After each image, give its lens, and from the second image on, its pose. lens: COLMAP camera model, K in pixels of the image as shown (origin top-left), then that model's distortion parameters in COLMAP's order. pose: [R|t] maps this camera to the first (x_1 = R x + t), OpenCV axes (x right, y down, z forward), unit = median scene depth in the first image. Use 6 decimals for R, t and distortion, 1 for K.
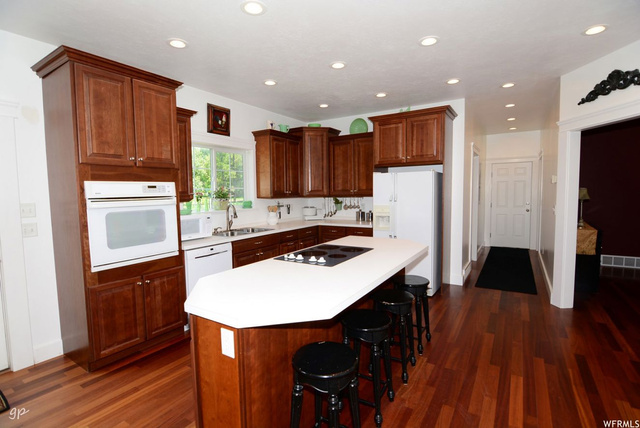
lens RADIAL K [[311.8, 0, 320.0], [0, 311.8, 214.0], [0, 0, 1]] dist [-0.016724, -0.001324]
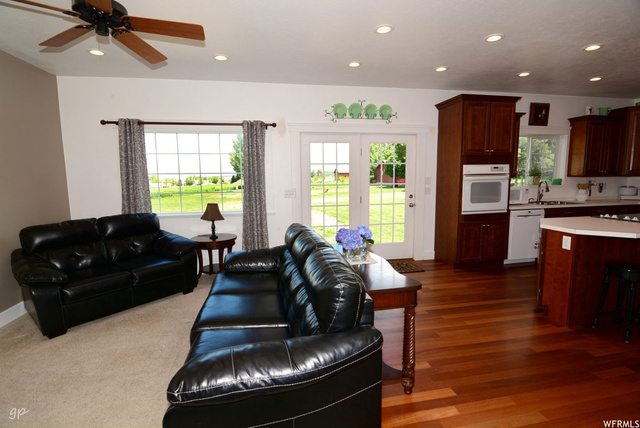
lens RADIAL K [[311.8, 0, 320.0], [0, 311.8, 214.0], [0, 0, 1]] dist [-0.016724, -0.001324]
pose [[0.680543, 0.094838, -0.726544, 0.026694], [-0.048568, 0.995246, 0.084419, 0.055075], [0.731096, -0.022164, 0.681914, -0.701374]]
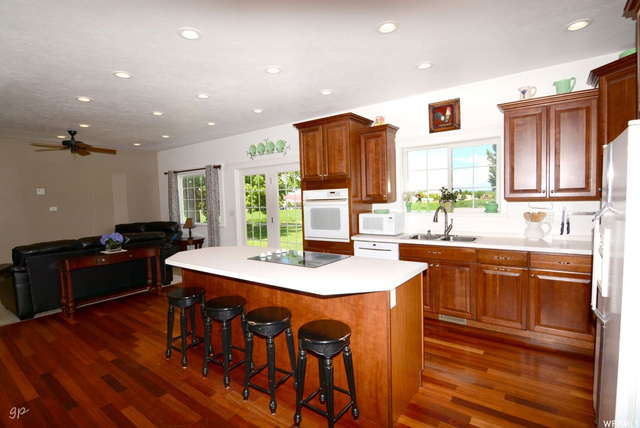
lens RADIAL K [[311.8, 0, 320.0], [0, 311.8, 214.0], [0, 0, 1]] dist [-0.016724, -0.001324]
pose [[-0.069026, 0.073919, -0.994873, 0.873722], [-0.039467, 0.996268, 0.076761, -0.088571], [0.996834, 0.044563, -0.065851, 0.947935]]
